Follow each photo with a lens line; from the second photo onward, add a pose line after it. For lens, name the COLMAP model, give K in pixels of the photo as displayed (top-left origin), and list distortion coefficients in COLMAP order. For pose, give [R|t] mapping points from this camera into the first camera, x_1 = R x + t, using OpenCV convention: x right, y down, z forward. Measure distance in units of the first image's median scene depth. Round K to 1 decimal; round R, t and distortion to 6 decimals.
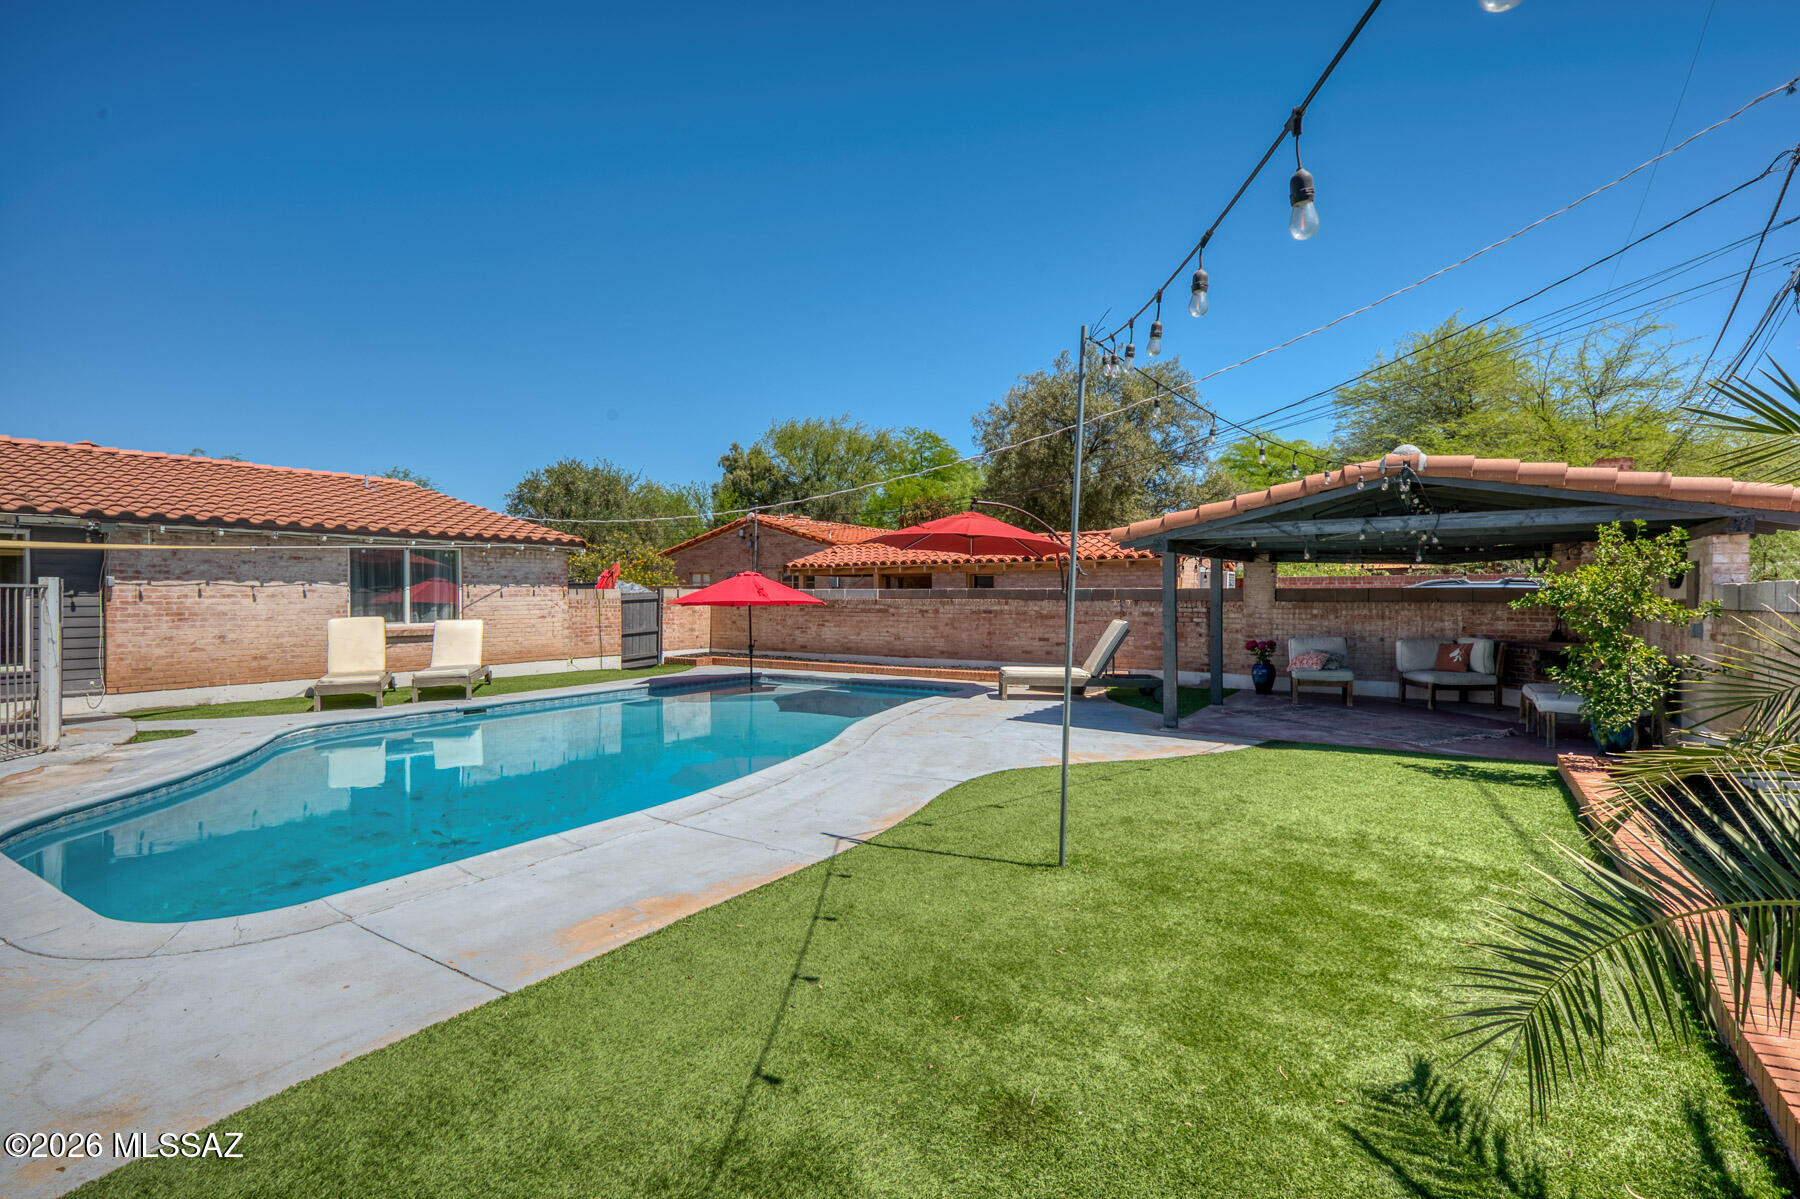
lens RADIAL K [[848.0, 0, 900.0], [0, 848.0, 599.5], [0, 0, 1]] dist [0.025872, -0.016323]
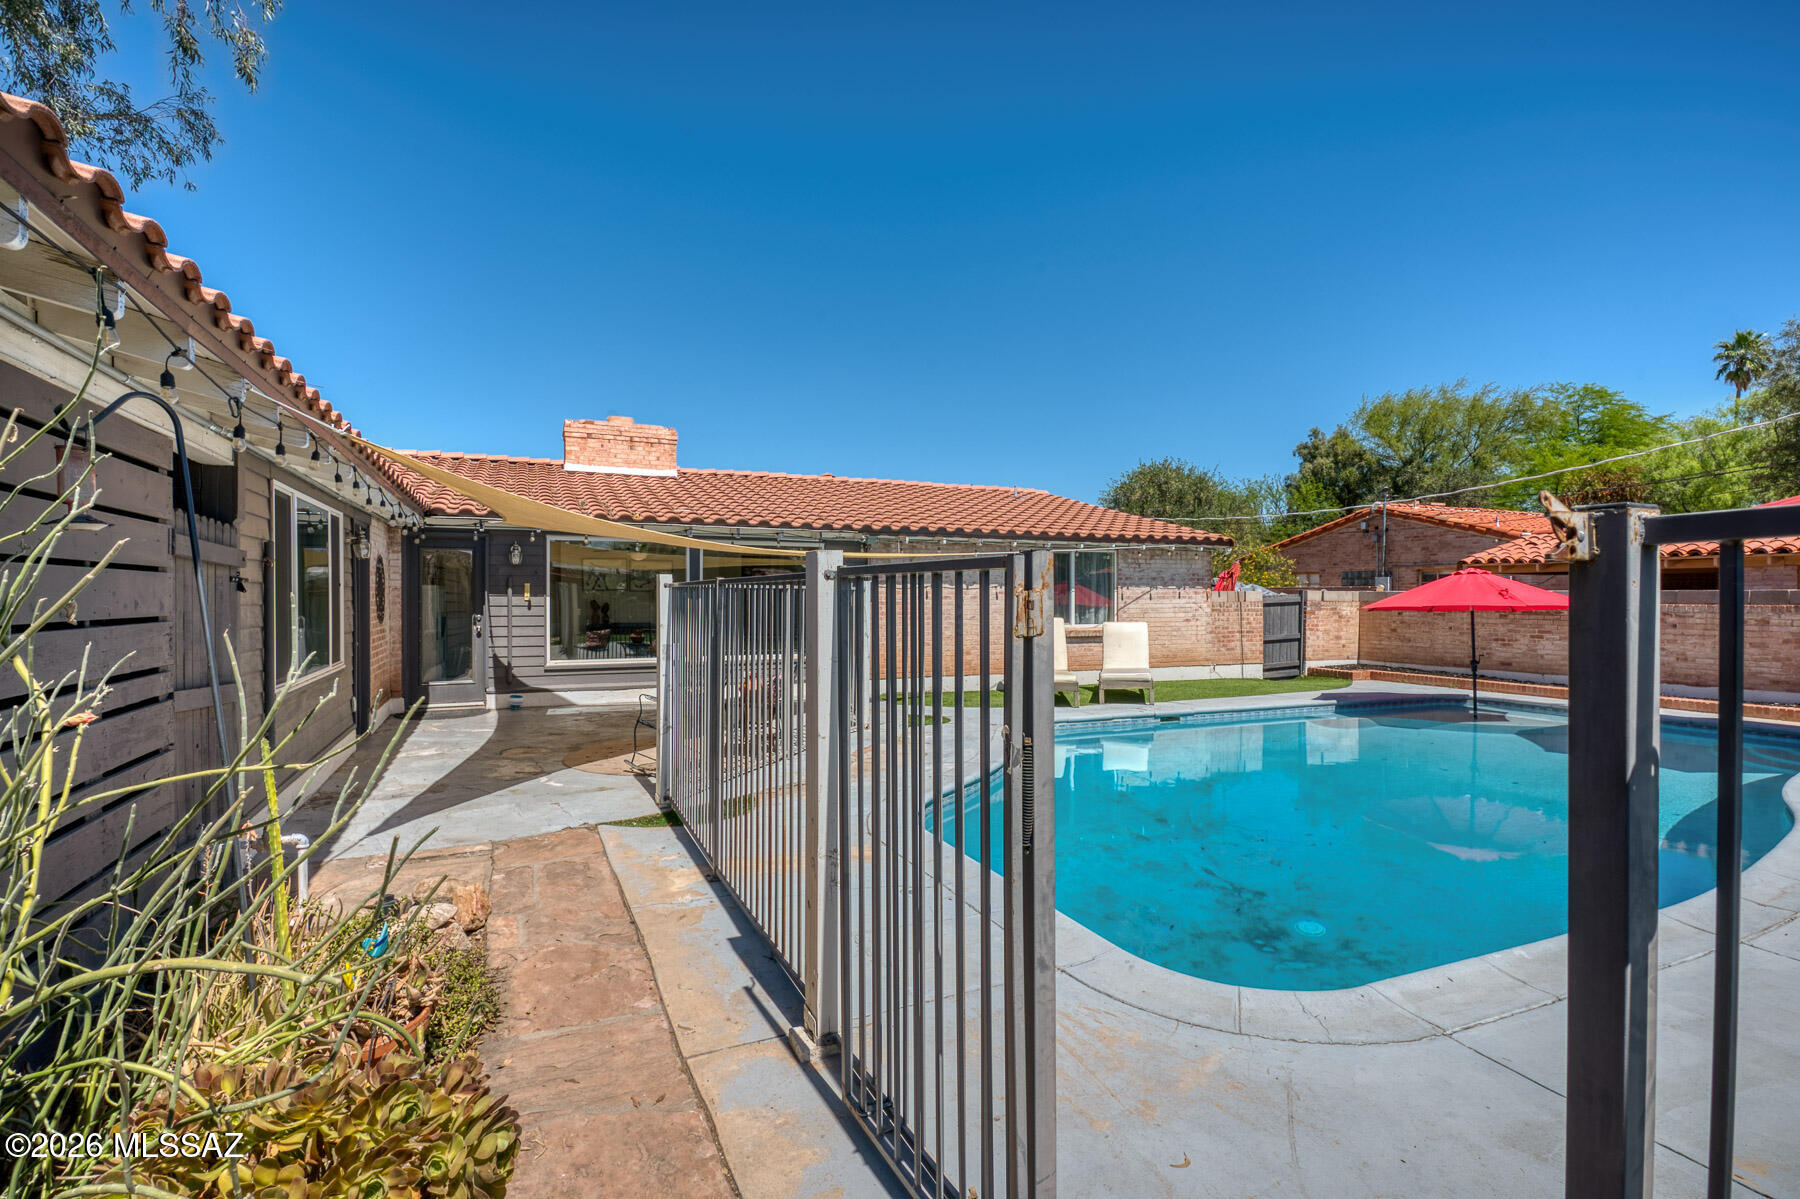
lens RADIAL K [[848.0, 0, 900.0], [0, 848.0, 599.5], [0, 0, 1]] dist [0.025872, -0.016323]
pose [[0.828659, 0.004285, -0.559738, -0.140408], [-0.005851, 0.999982, -0.001007, 0.000051], [0.559724, 0.004110, 0.828669, 0.026491]]
